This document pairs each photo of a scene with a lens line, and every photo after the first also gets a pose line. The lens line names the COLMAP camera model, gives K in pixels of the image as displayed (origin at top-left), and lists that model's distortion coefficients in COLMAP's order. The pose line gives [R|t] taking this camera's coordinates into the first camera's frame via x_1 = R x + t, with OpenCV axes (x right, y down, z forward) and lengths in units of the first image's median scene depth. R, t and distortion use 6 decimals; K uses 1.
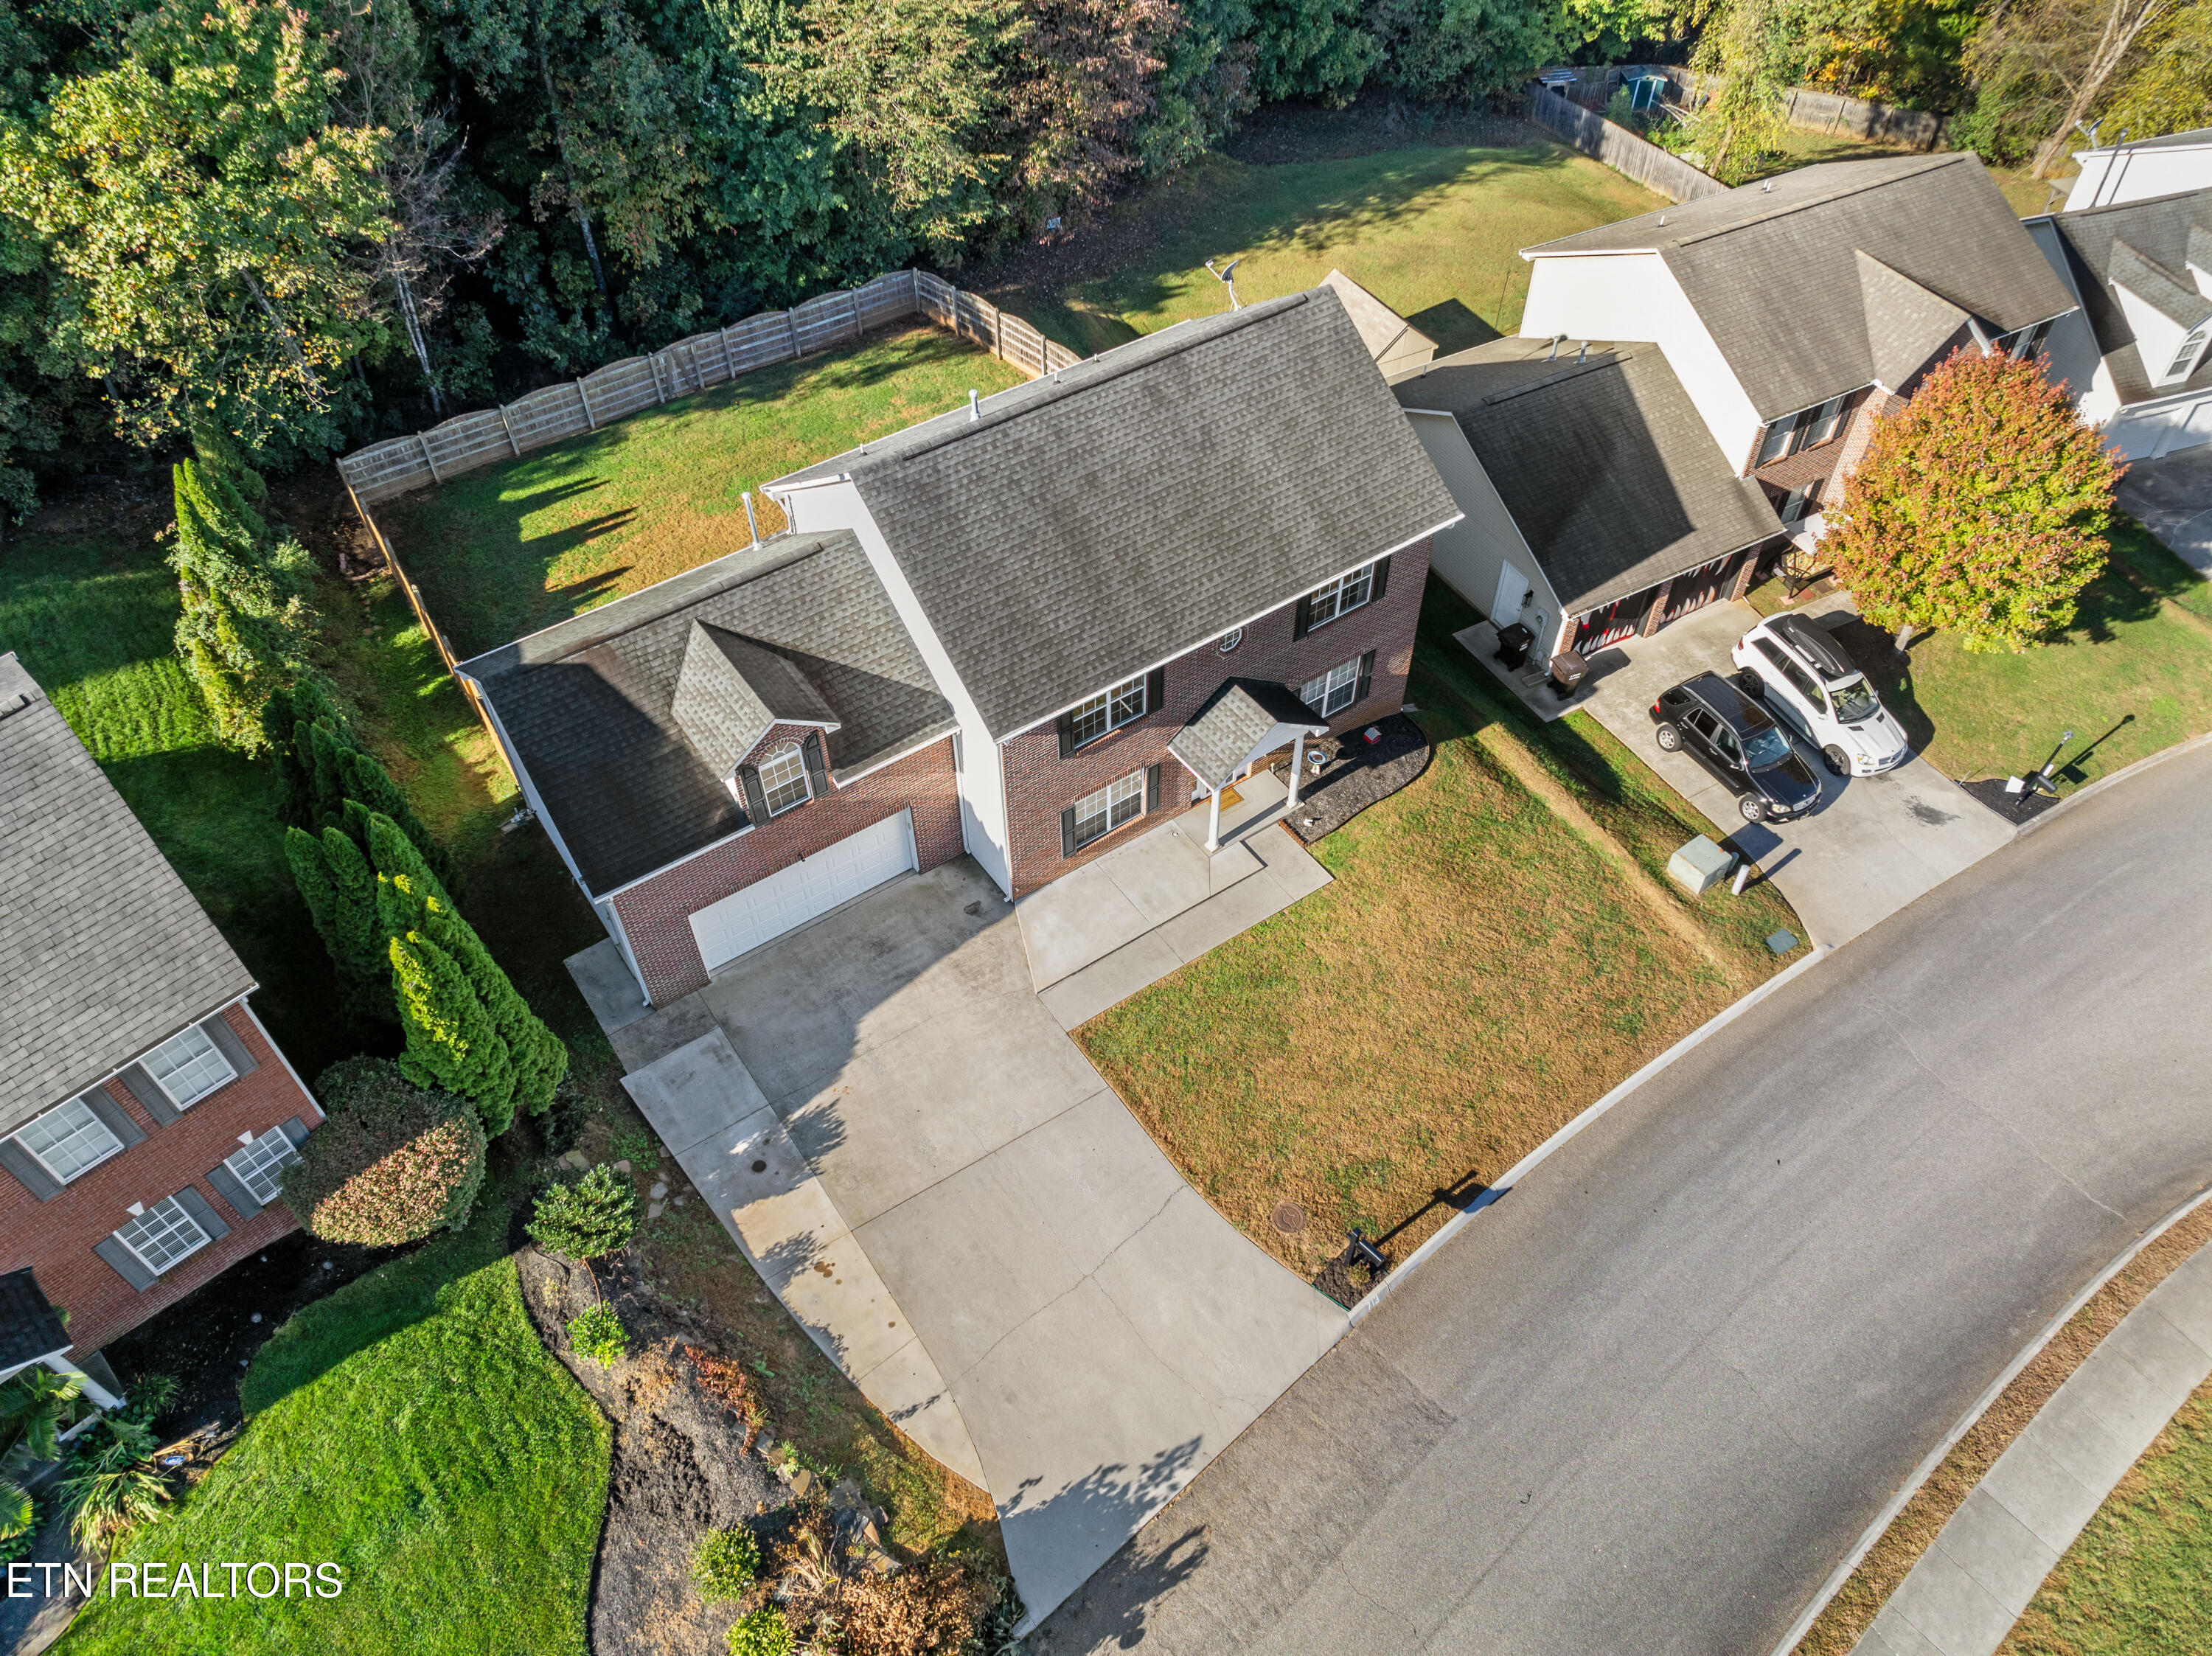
lens RADIAL K [[1568.1, 0, 1108.3], [0, 1568.1, 829.3], [0, 0, 1]] dist [-0.043401, 0.012178]
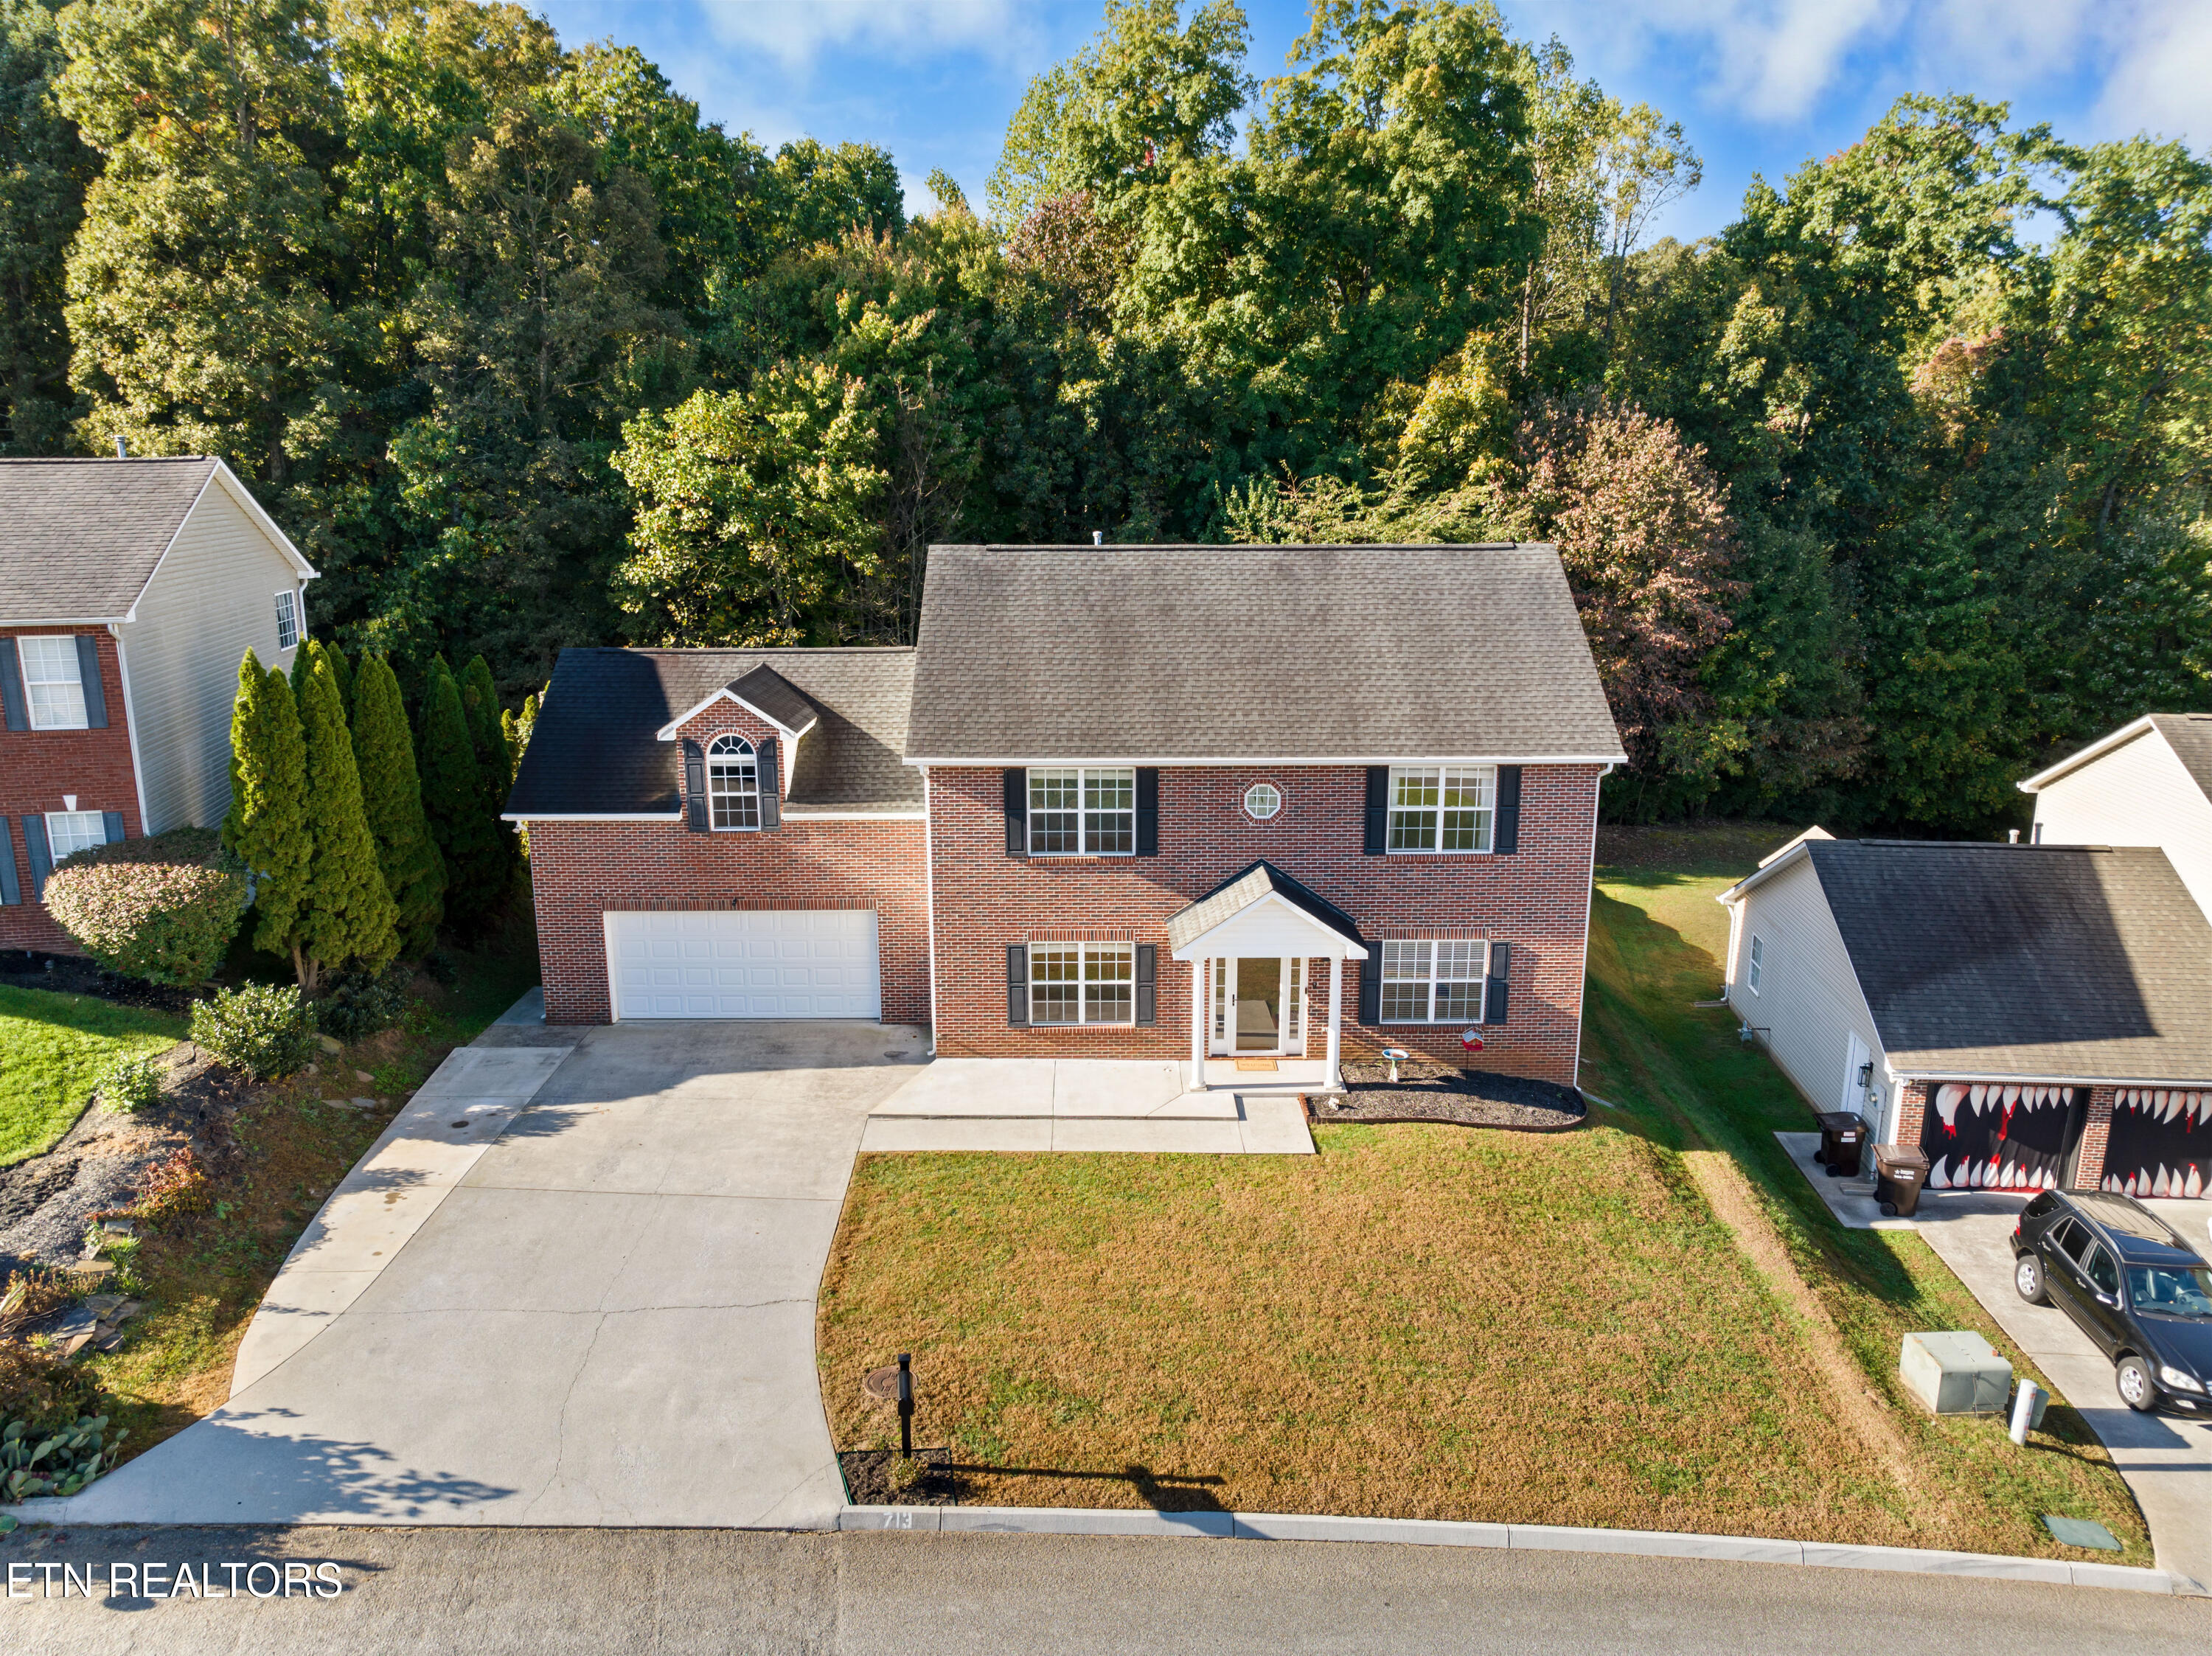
lens RADIAL K [[1568.1, 0, 1098.0], [0, 1568.1, 821.3], [0, 0, 1]] dist [-0.043401, 0.012178]
pose [[0.821637, 0.134204, -0.553987, 0.444860], [-0.427299, 0.788262, -0.442784, 0.274767], [0.377263, 0.600526, 0.705011, 0.384491]]
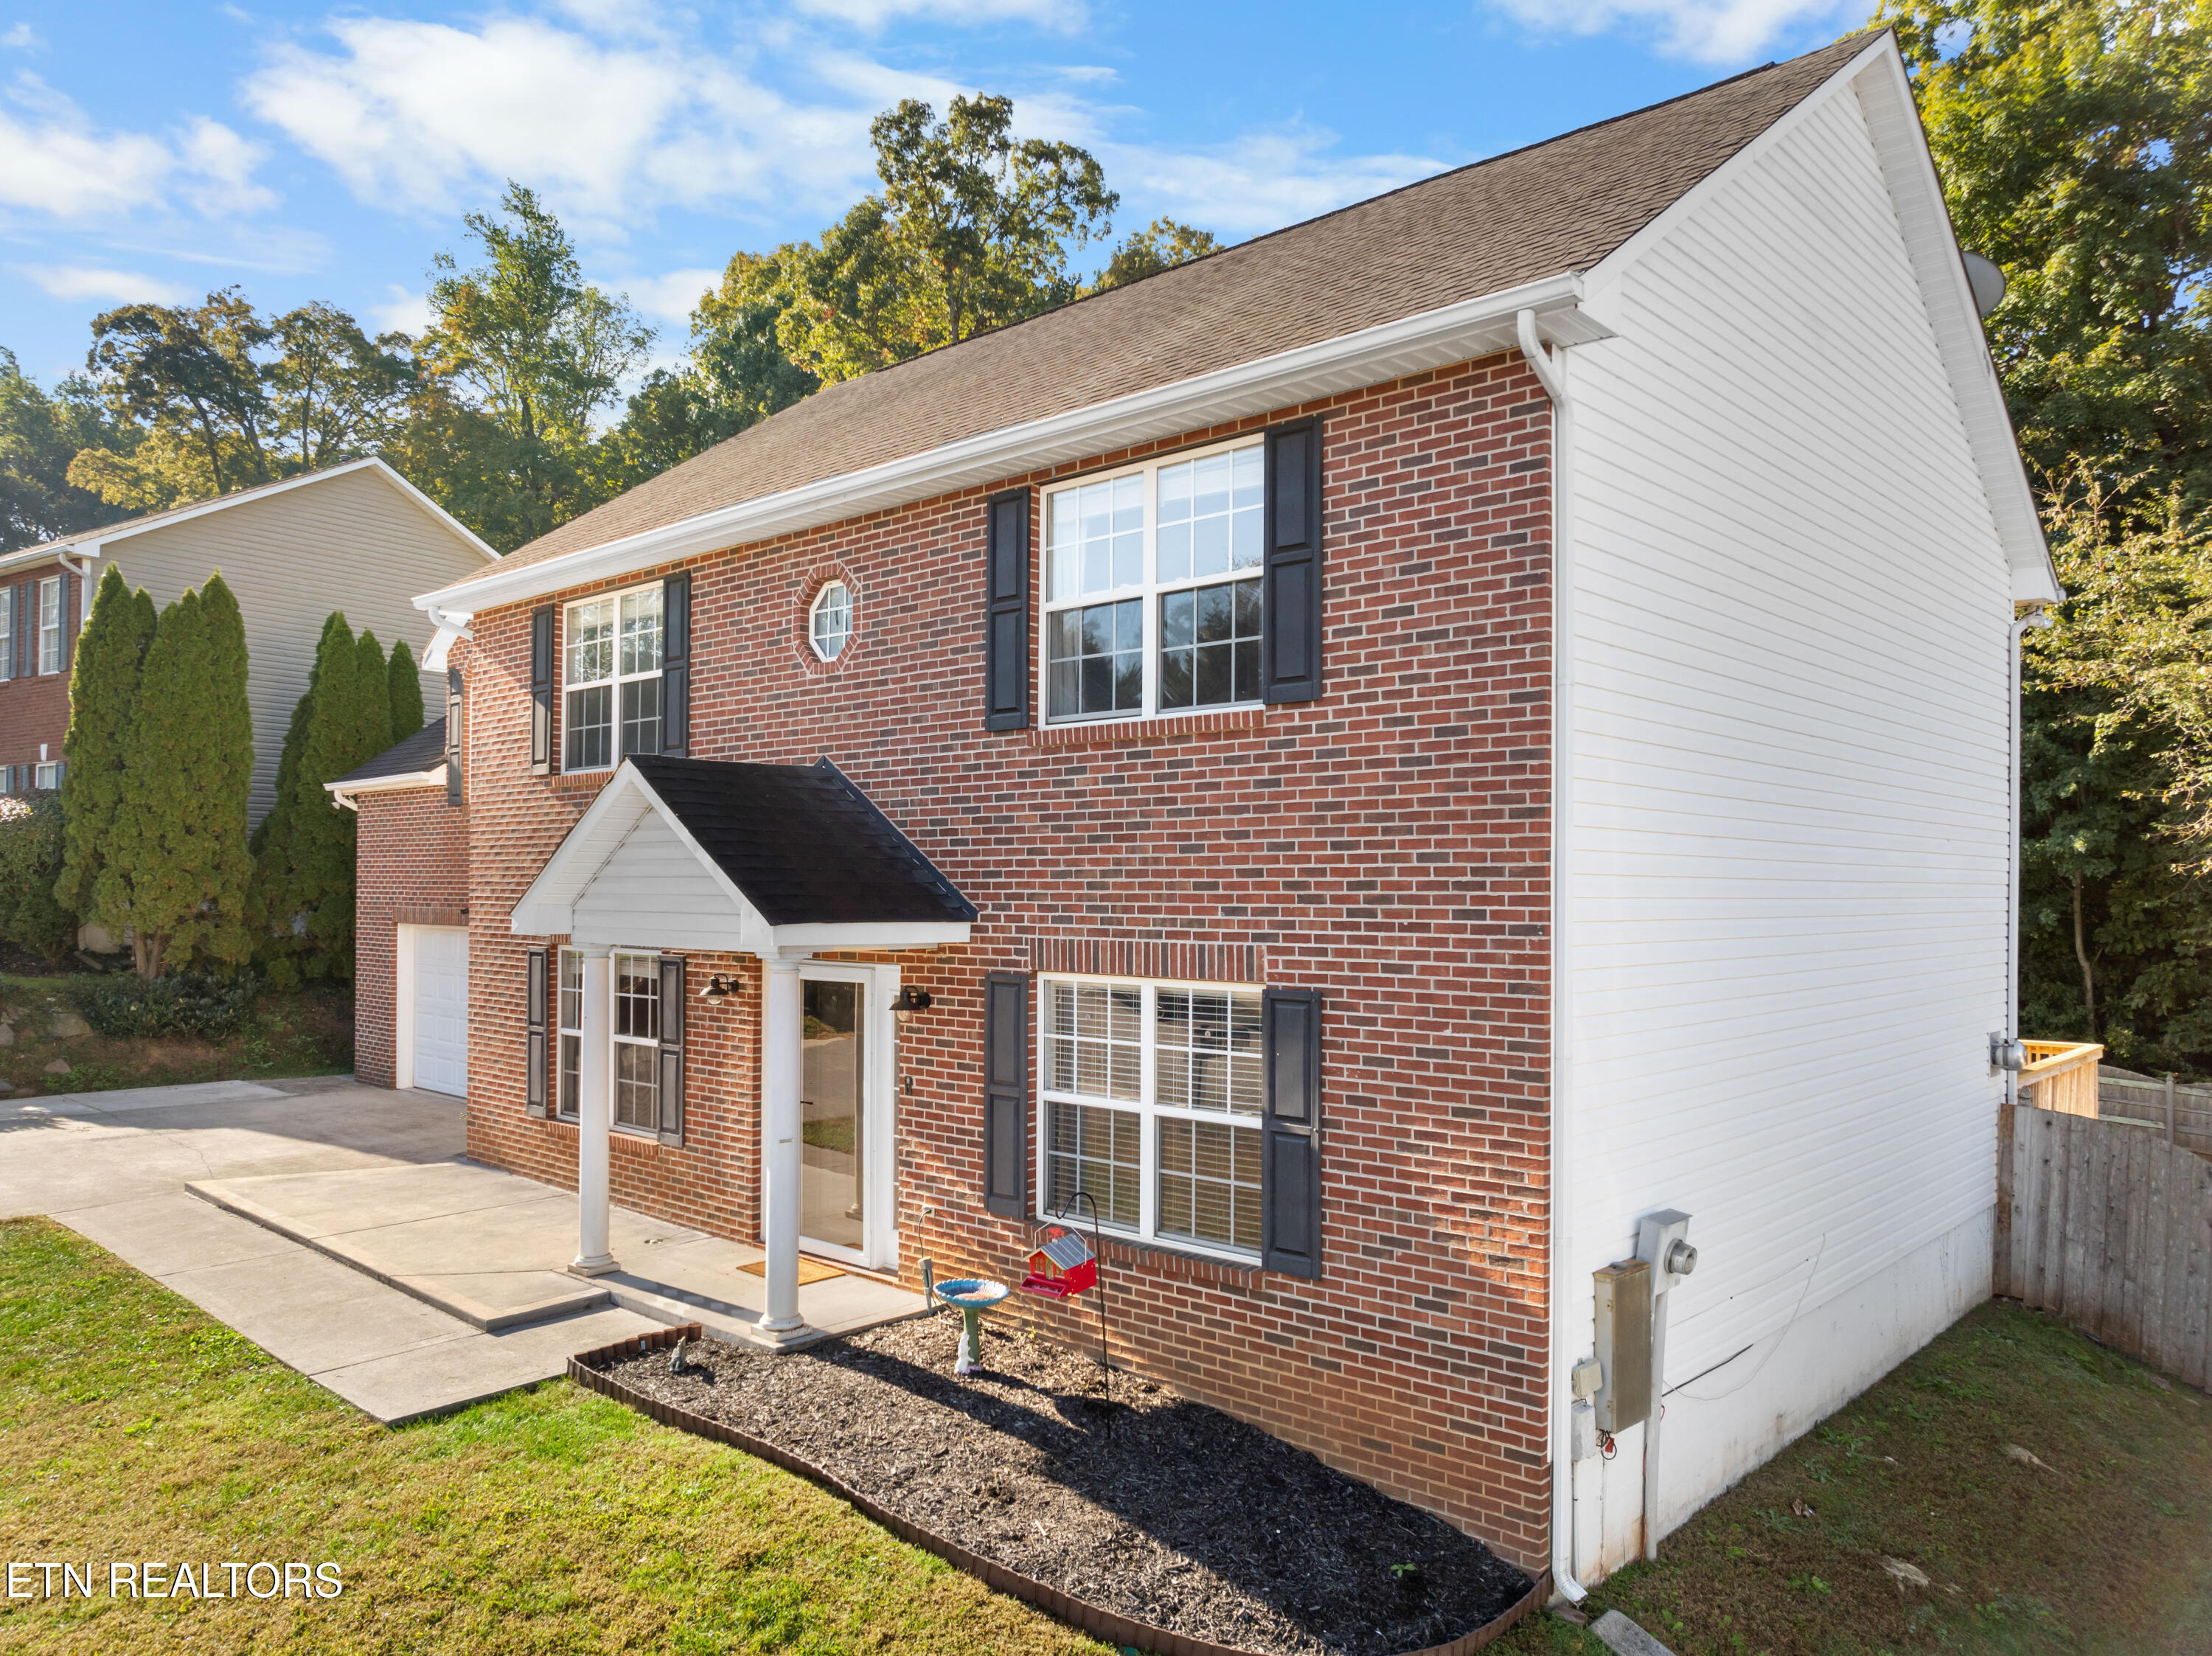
lens RADIAL K [[1568.1, 0, 1065.4], [0, 1568.1, 888.3], [0, 0, 1]] dist [-0.043401, 0.012178]
pose [[0.209236, 0.013382, -0.977774, 0.415608], [-0.733205, 0.663748, -0.147816, -0.067468], [0.647017, 0.747837, 0.148692, 0.991903]]
